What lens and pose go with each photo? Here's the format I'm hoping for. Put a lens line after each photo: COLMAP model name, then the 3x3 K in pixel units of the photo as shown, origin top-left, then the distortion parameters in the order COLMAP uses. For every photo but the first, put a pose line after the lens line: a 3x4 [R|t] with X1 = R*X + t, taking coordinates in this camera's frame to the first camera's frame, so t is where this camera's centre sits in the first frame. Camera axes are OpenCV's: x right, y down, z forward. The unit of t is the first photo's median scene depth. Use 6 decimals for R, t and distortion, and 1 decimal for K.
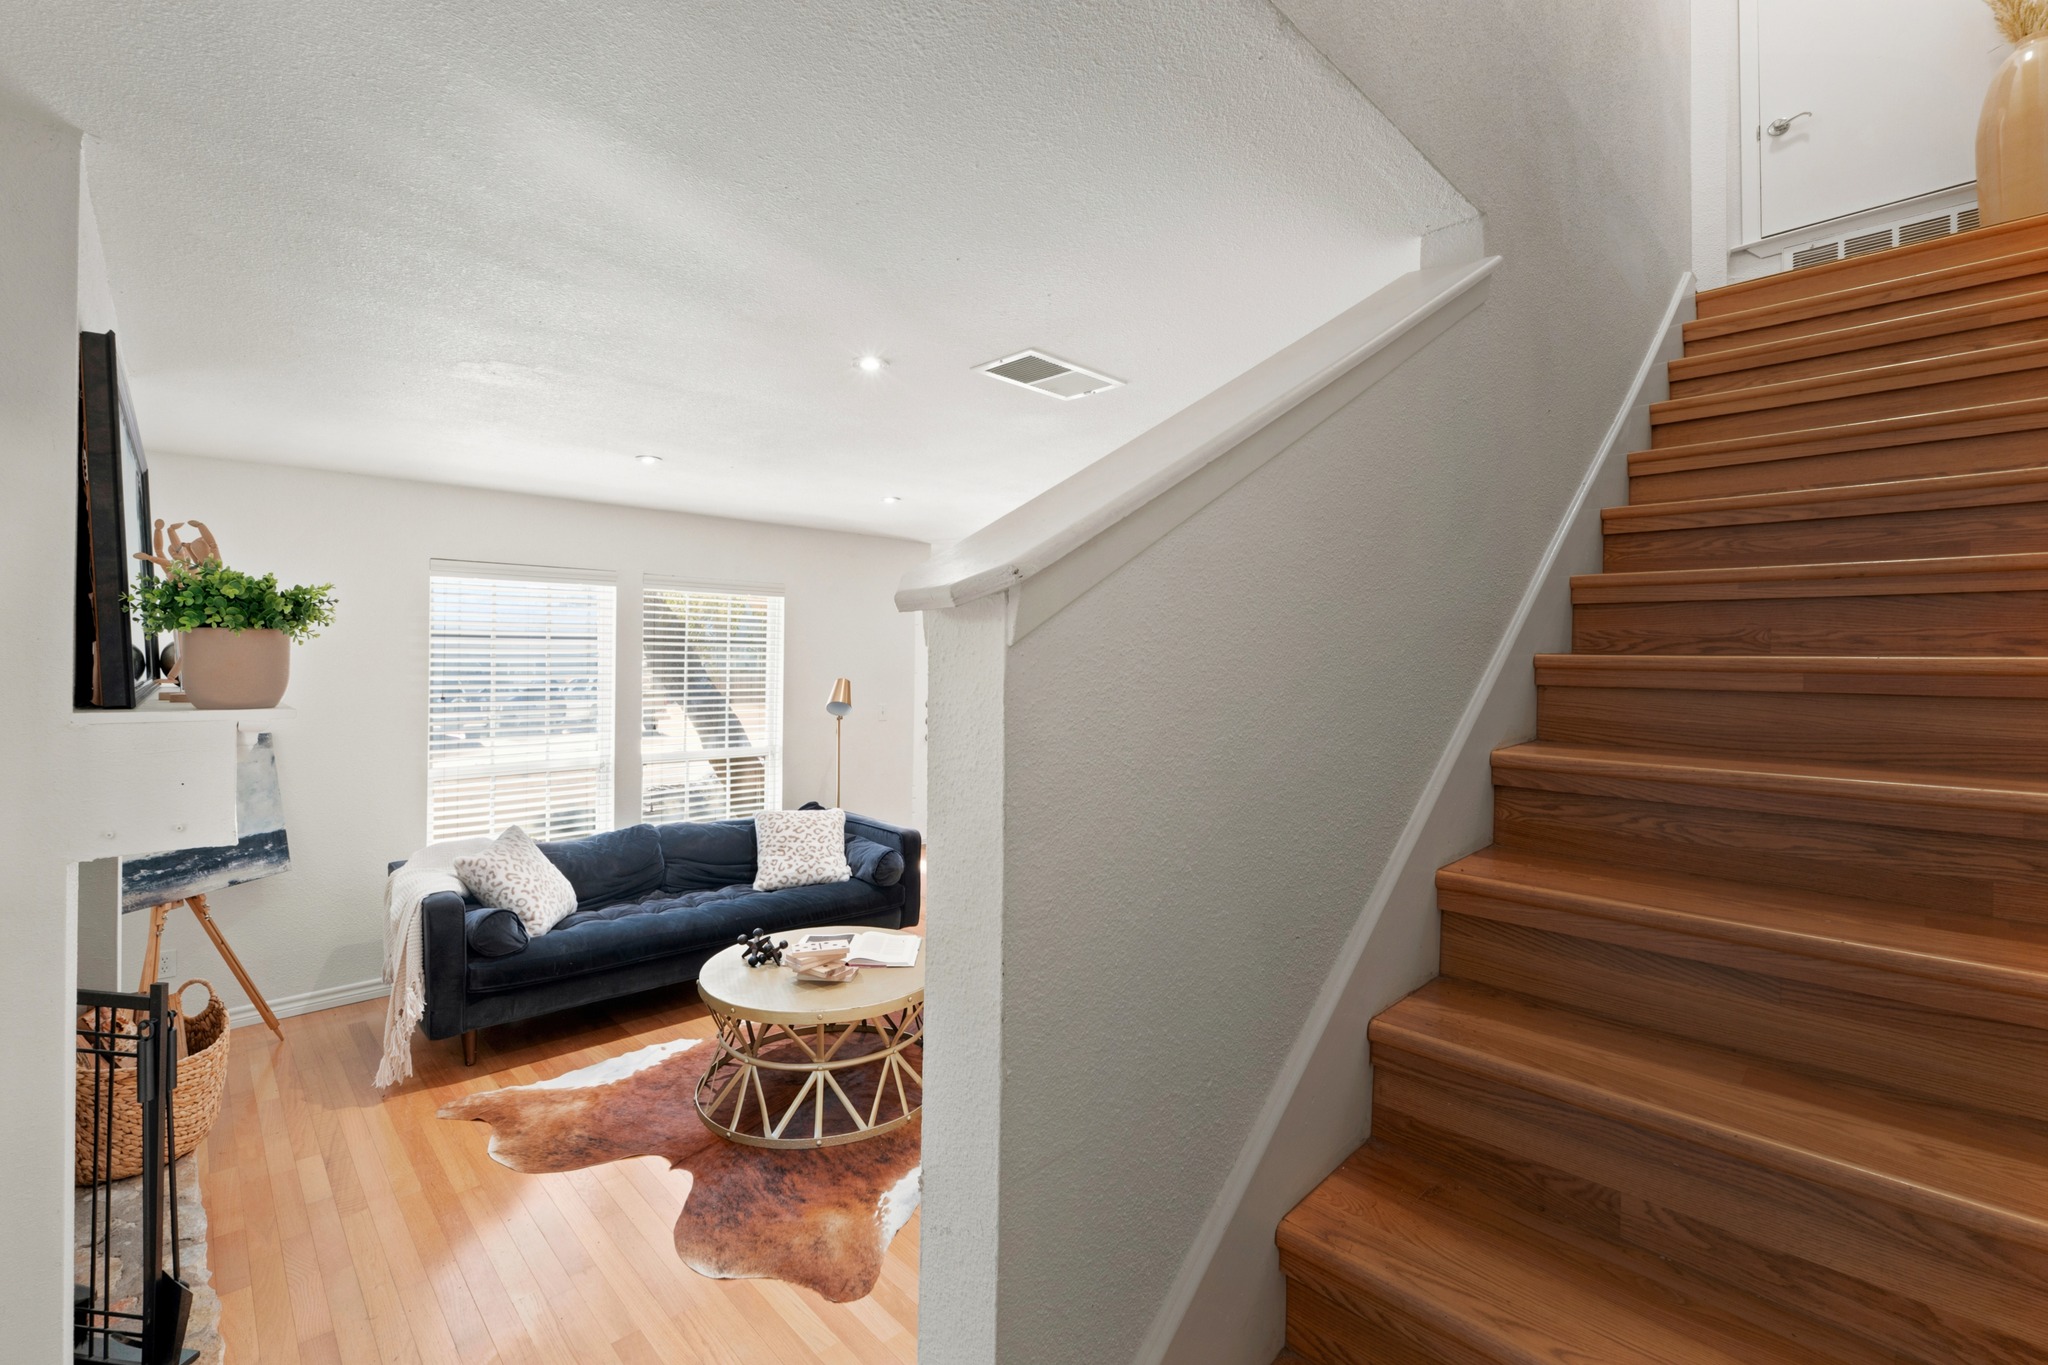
lens RADIAL K [[904.4, 0, 1027.4], [0, 904.4, 642.1], [0, 0, 1]] dist [-0.004896, 0.000098]
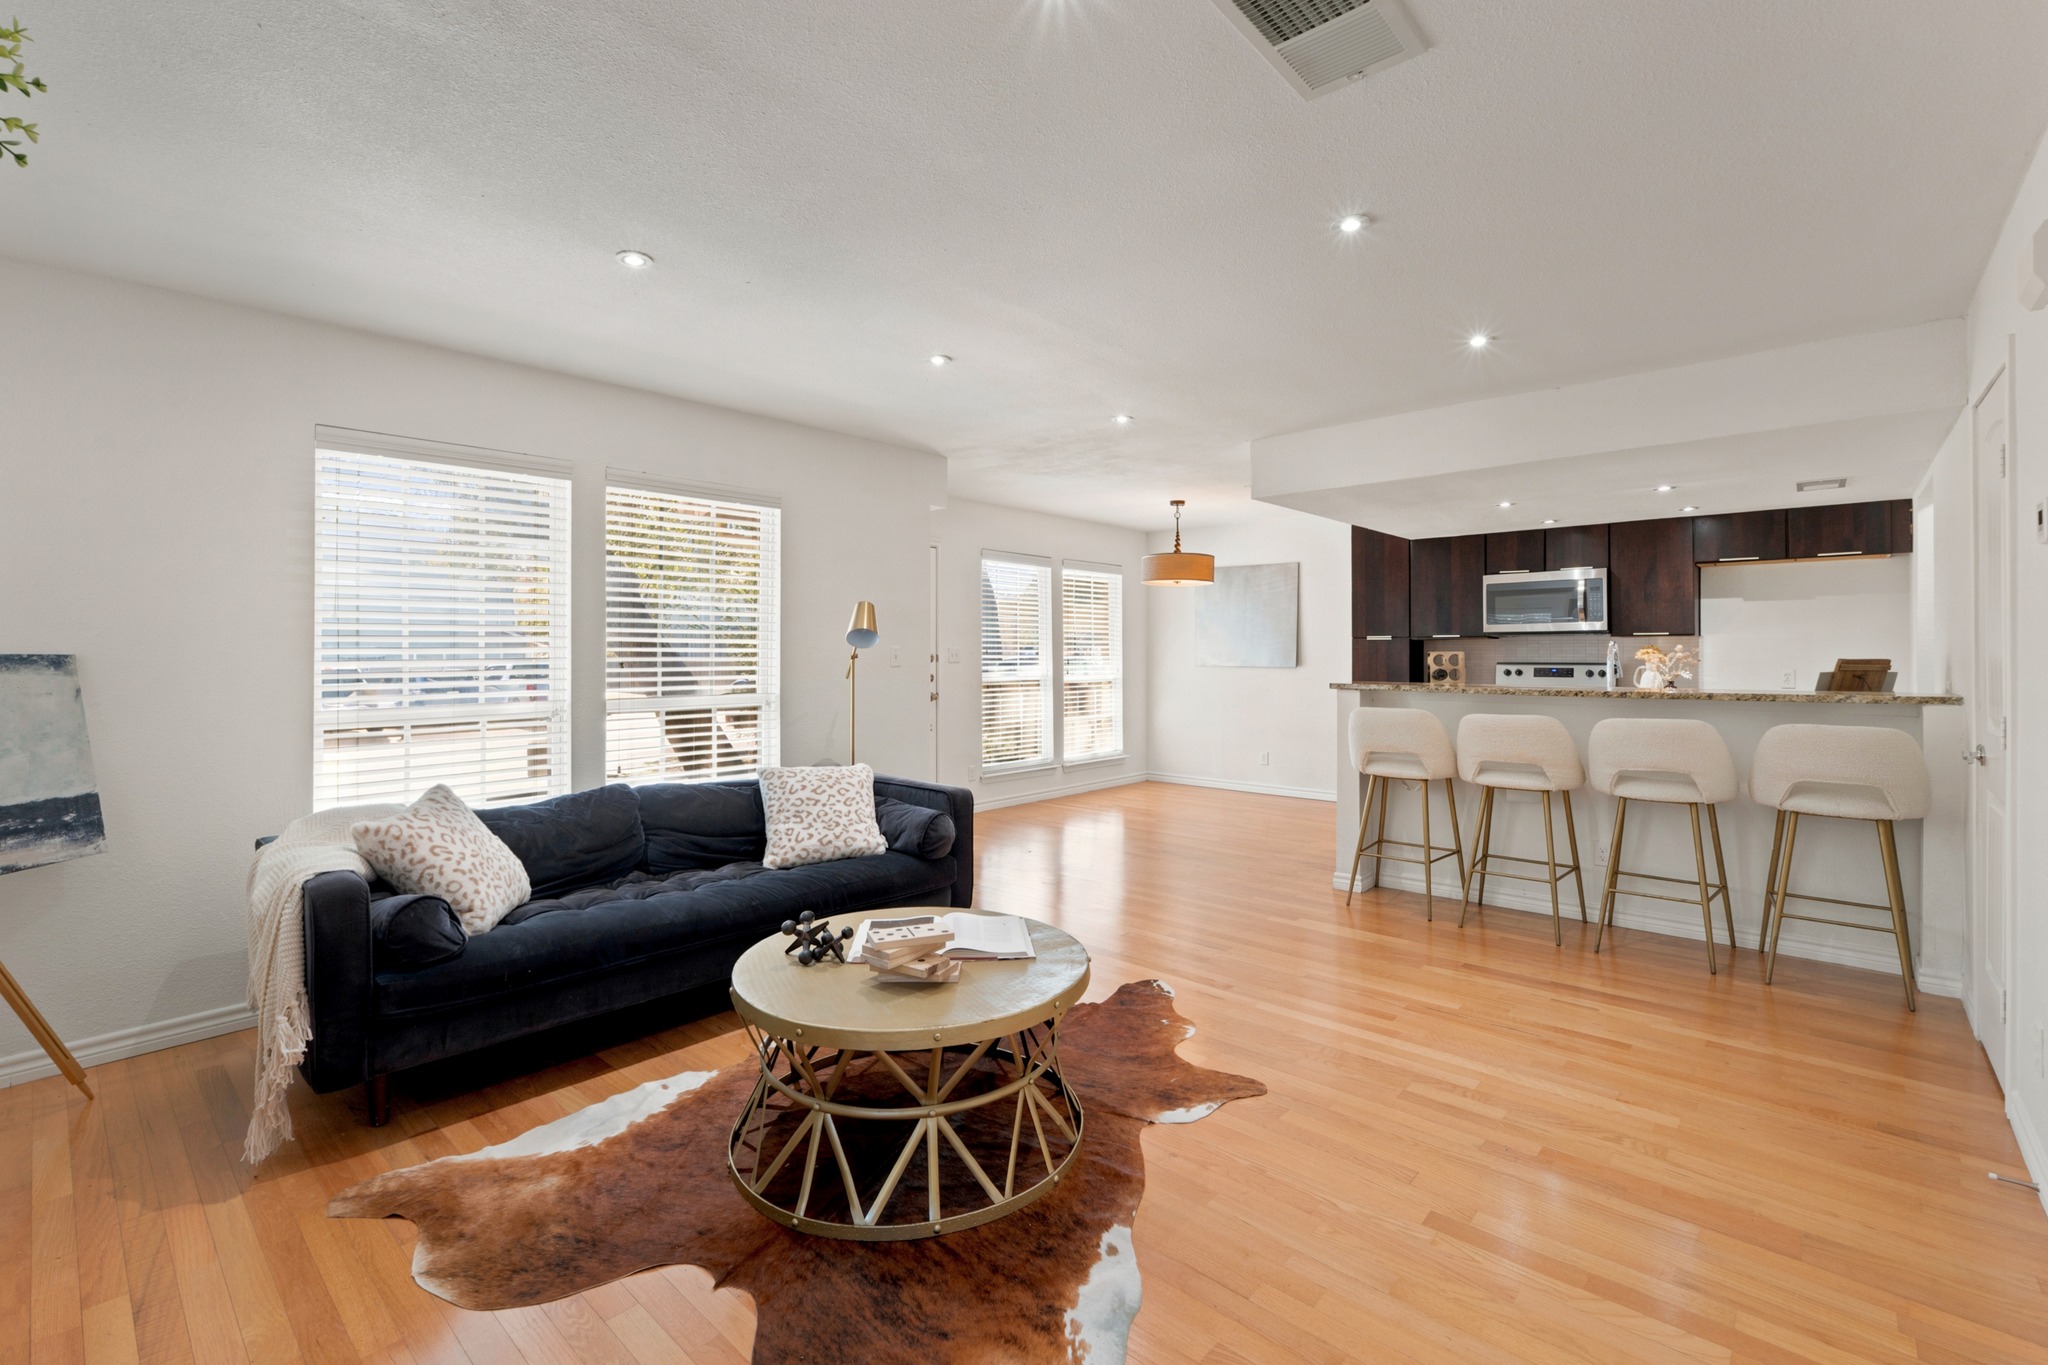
lens RADIAL K [[904.4, 0, 1020.9], [0, 904.4, 636.2], [0, 0, 1]] dist [-0.004896, 0.000098]
pose [[0.997422, -0.009979, 0.071068, -0.177089], [0.010068, 0.999949, -0.000895, 0.103588], [-0.071056, 0.001609, 0.997471, 0.282245]]
